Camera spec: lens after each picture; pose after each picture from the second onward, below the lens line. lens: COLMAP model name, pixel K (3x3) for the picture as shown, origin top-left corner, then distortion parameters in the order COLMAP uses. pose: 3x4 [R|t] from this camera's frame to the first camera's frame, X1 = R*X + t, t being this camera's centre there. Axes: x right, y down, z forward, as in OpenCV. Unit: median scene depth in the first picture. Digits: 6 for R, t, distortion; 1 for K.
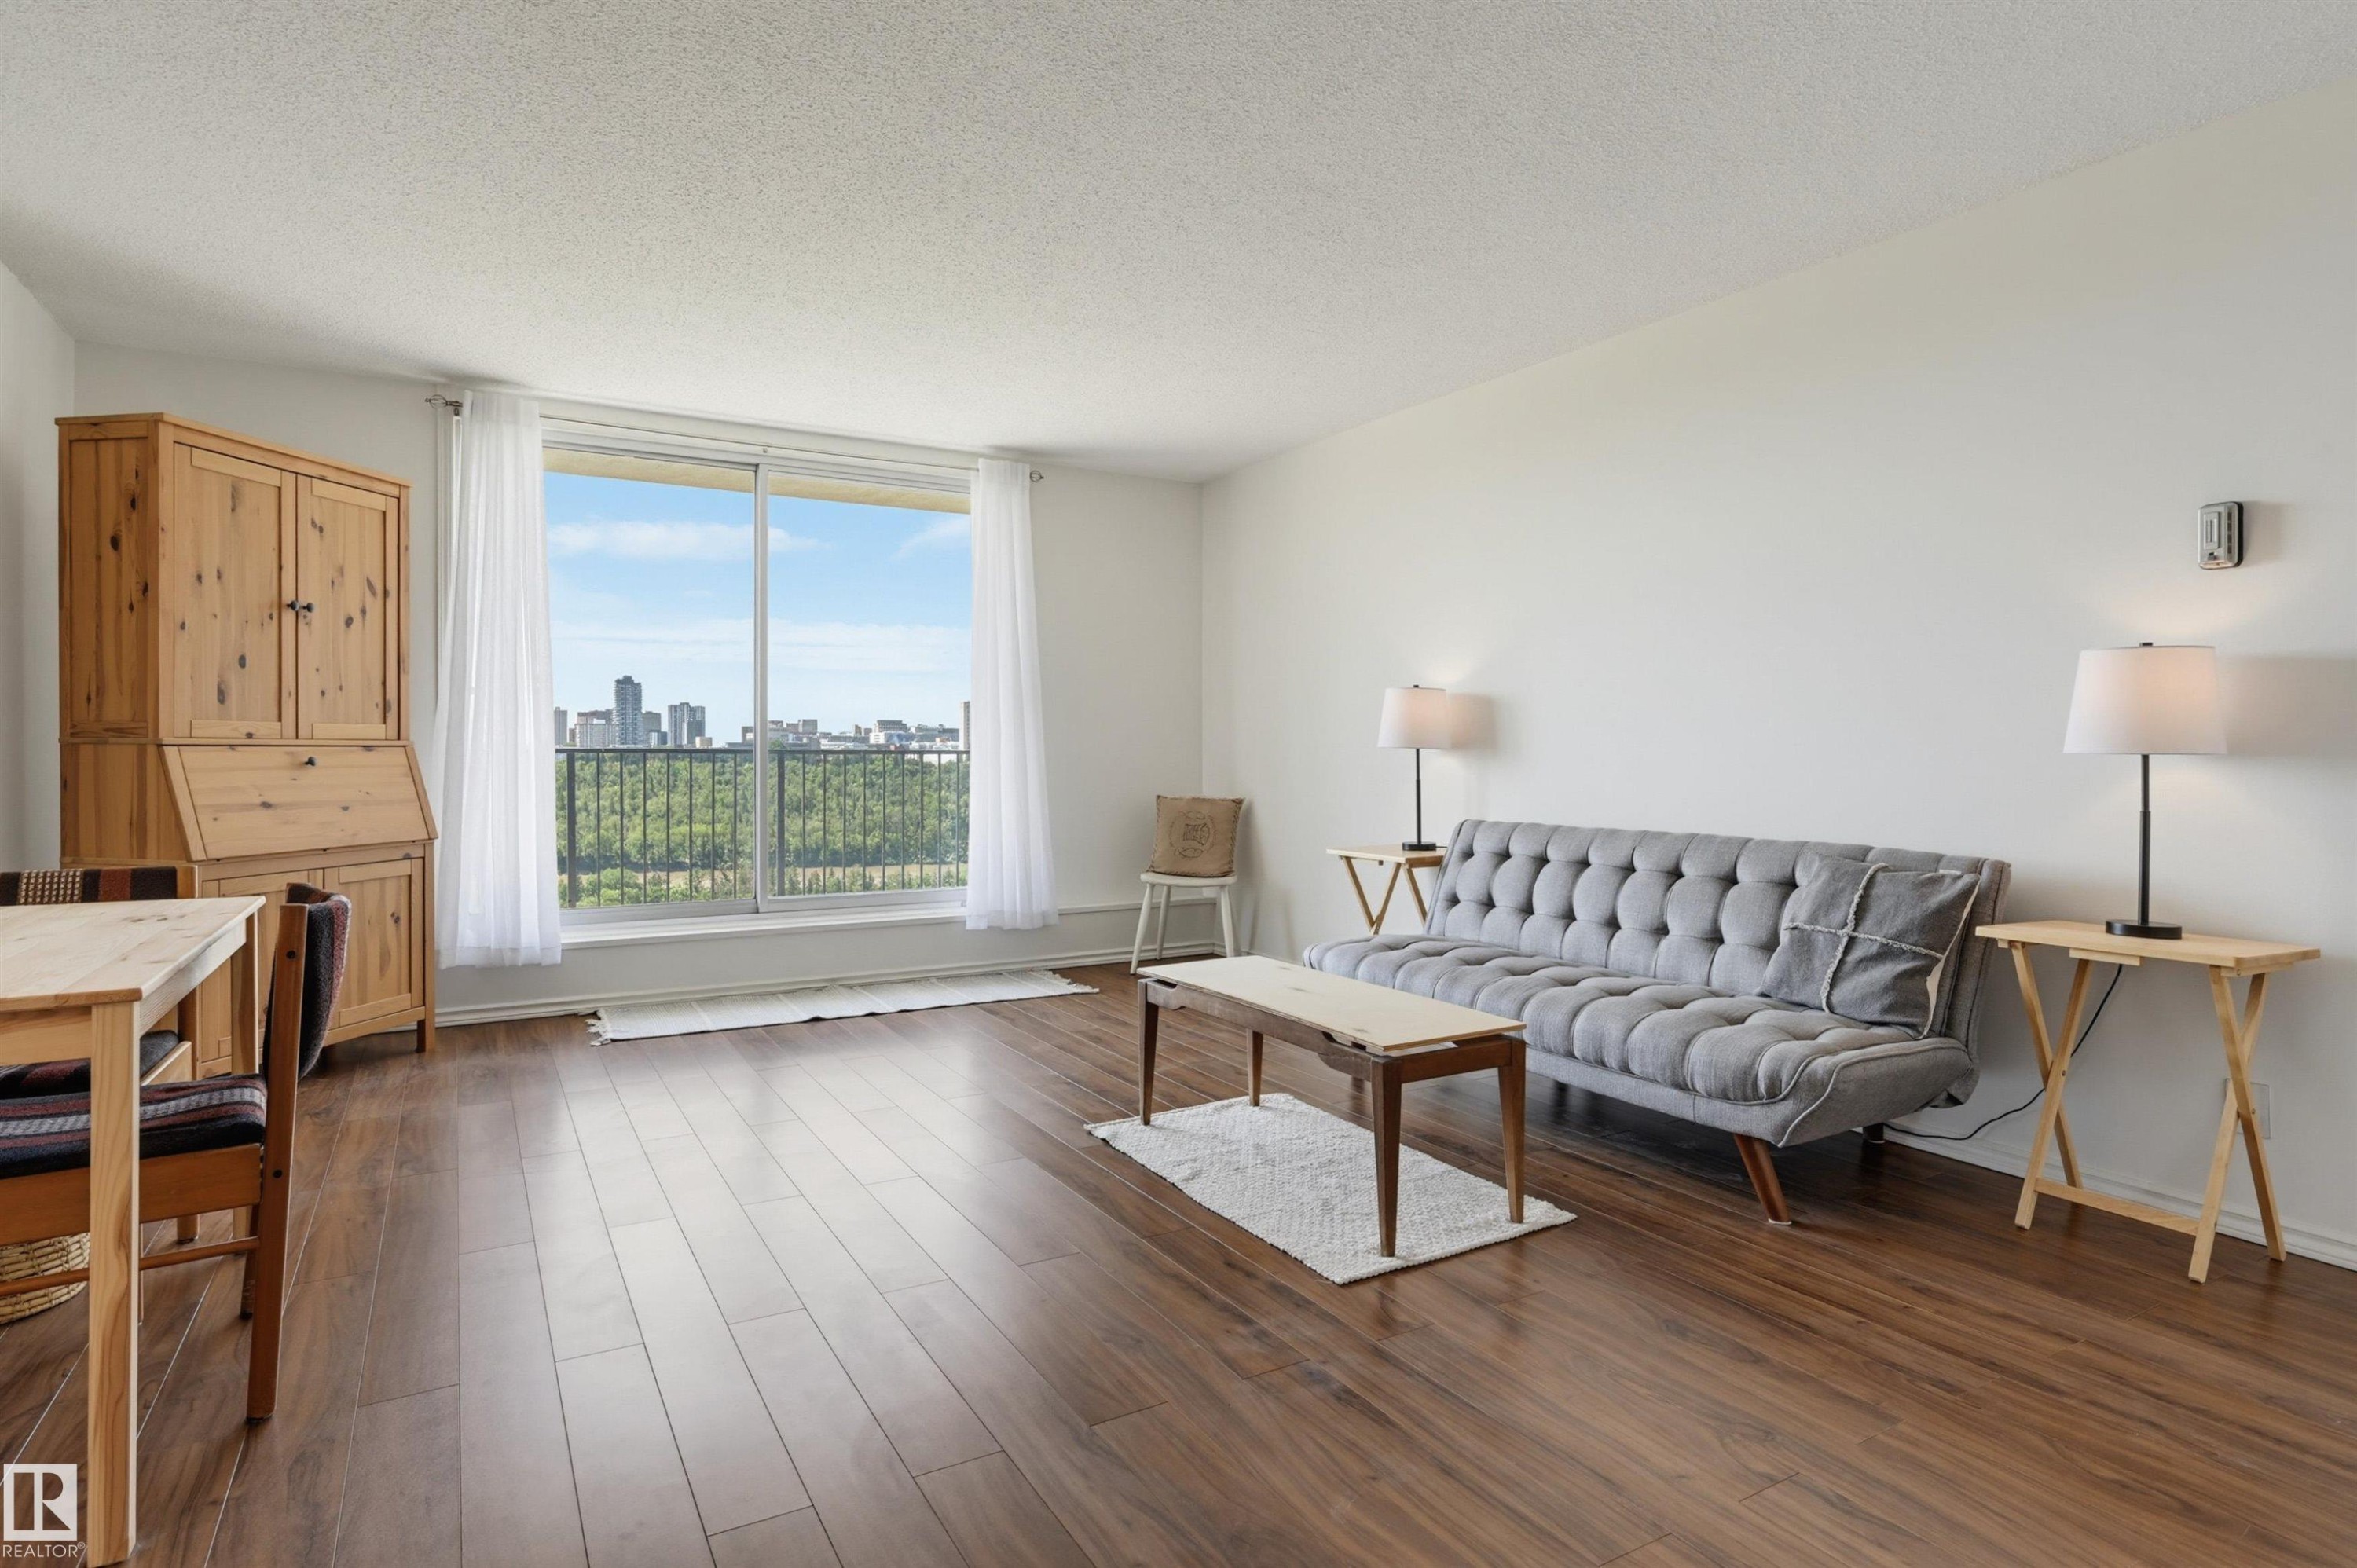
lens RADIAL K [[1231.0, 0, 1178.1], [0, 1231.0, 760.2], [0, 0, 1]] dist [-0.002138, -0.000634]
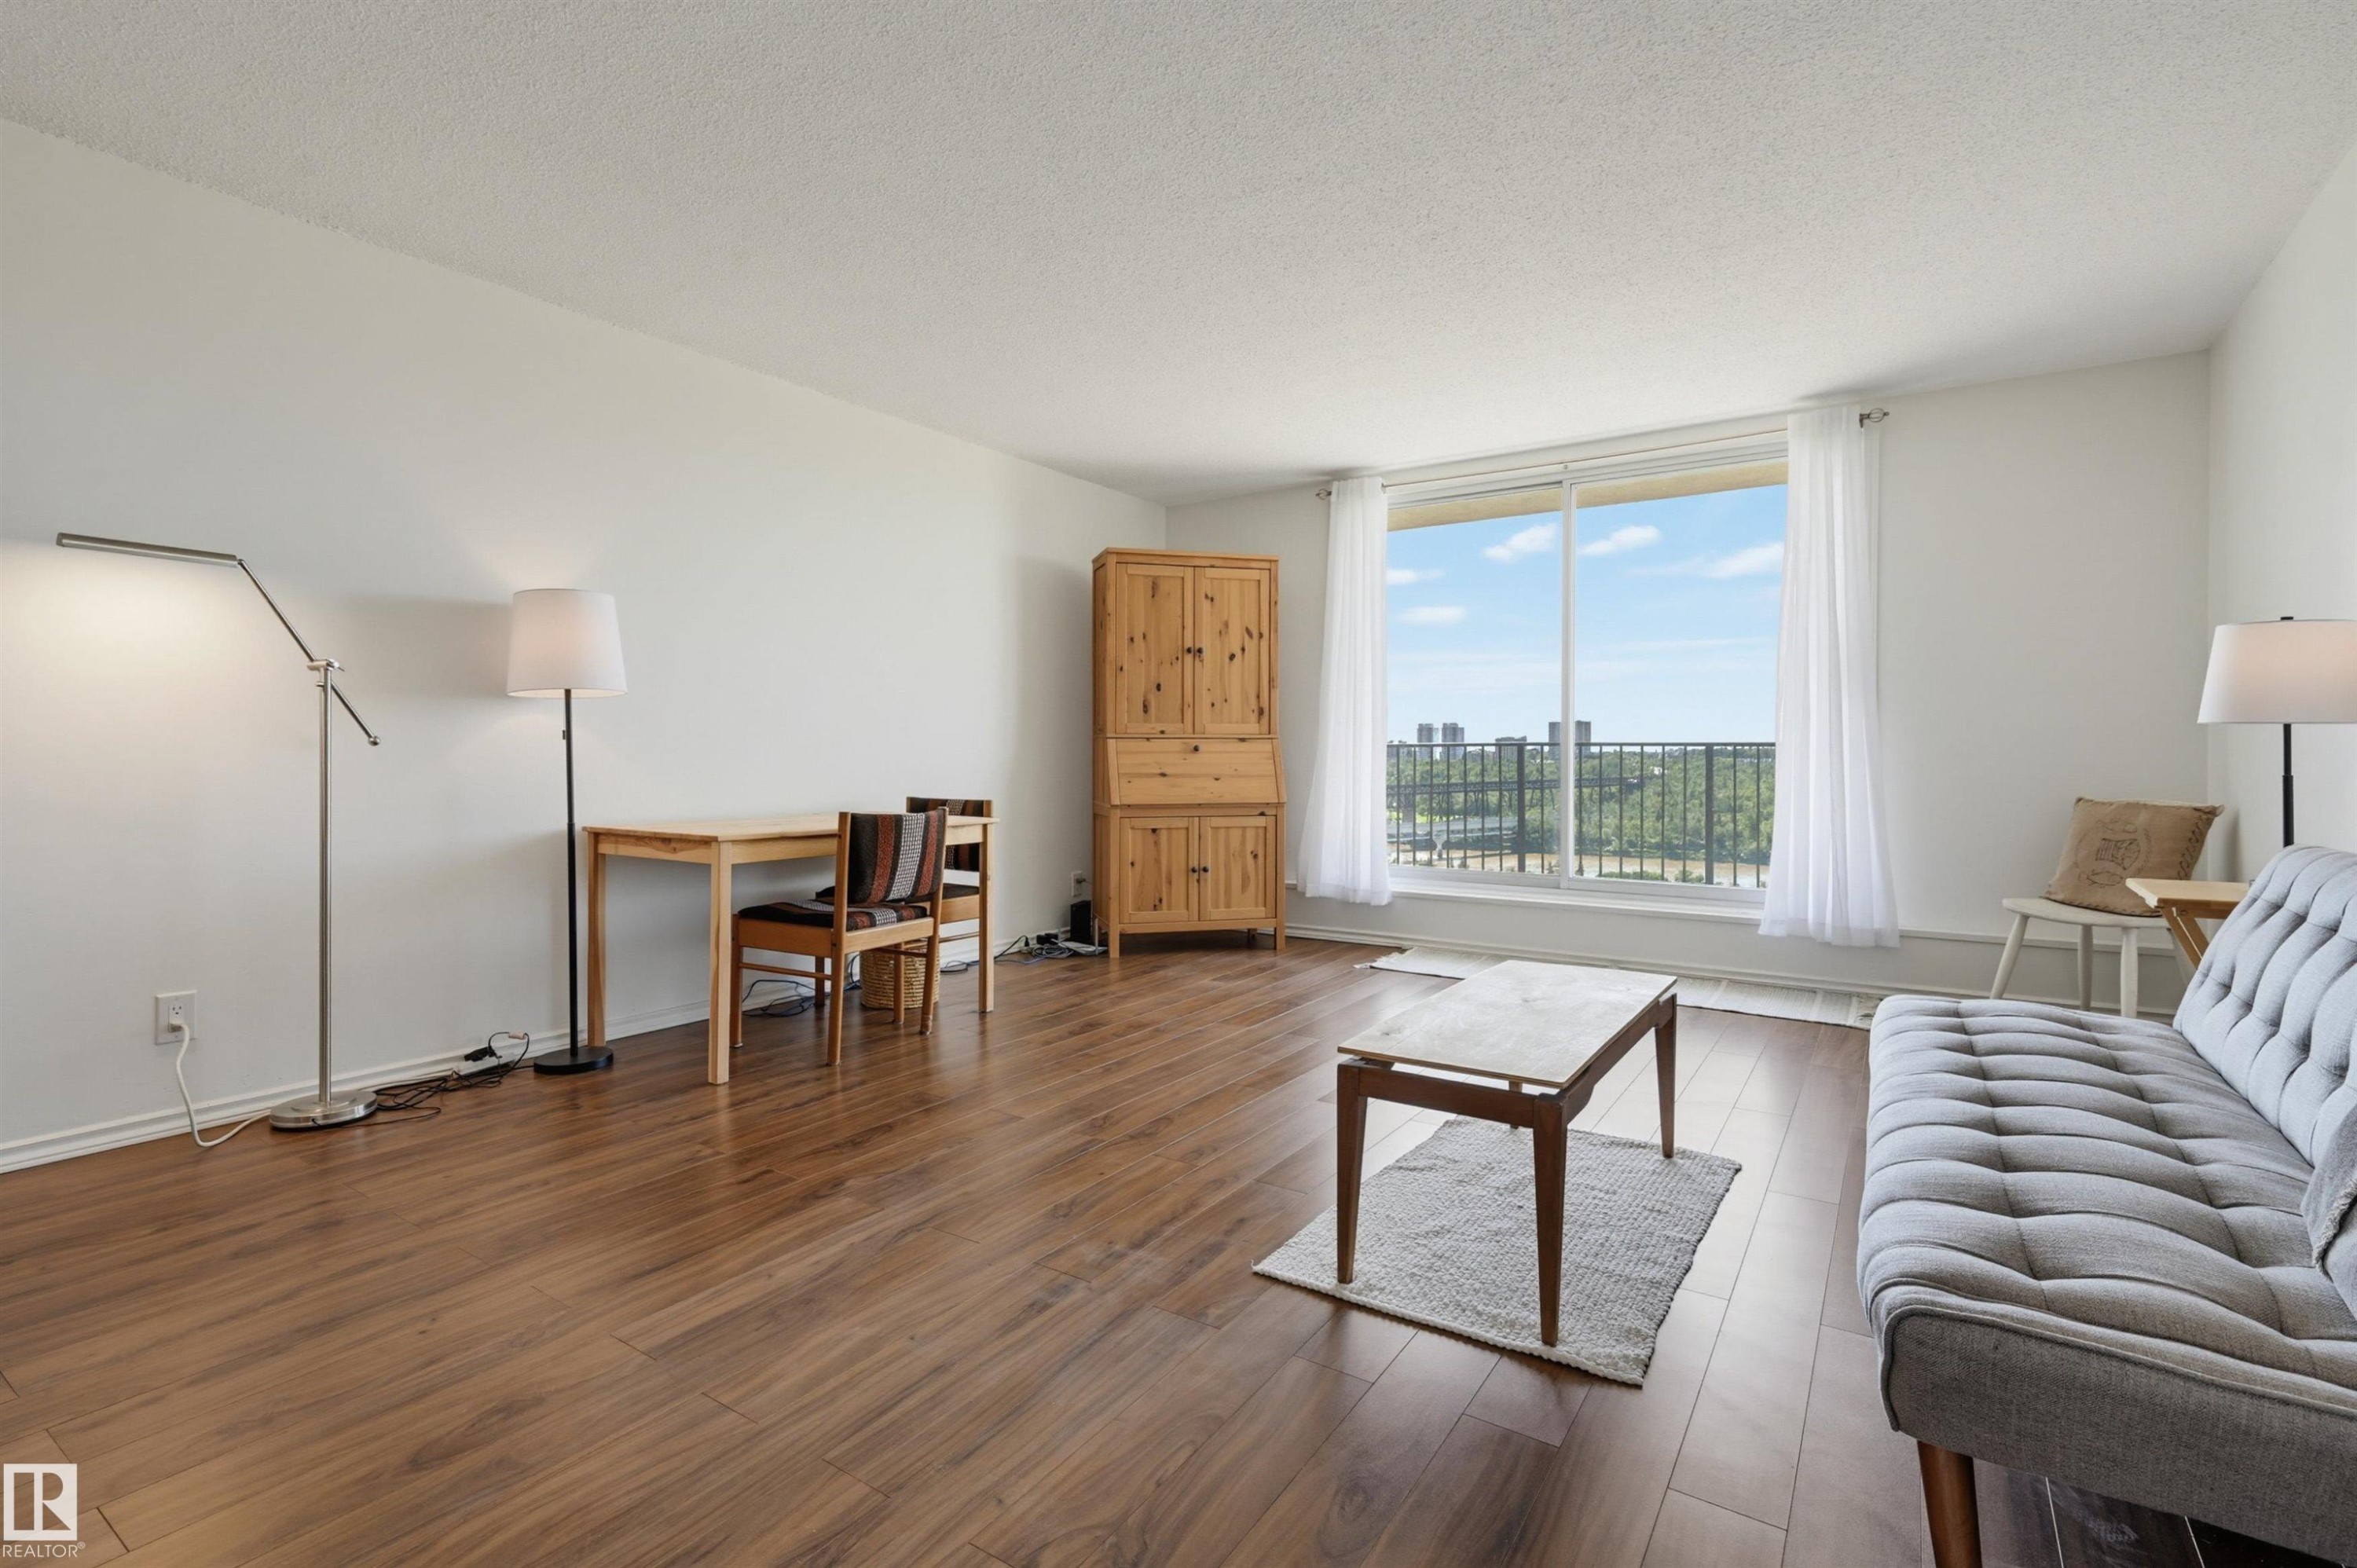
lens RADIAL K [[1105.5, 0, 1148.1], [0, 1105.5, 754.3], [0, 0, 1]] dist [-0.001492, -0.000196]
pose [[0.426334, -0.000466, -0.904565, 0.505383], [-0.006846, 0.999970, -0.003742, 0.013140], [0.904540, 0.007789, 0.426318, 0.315042]]
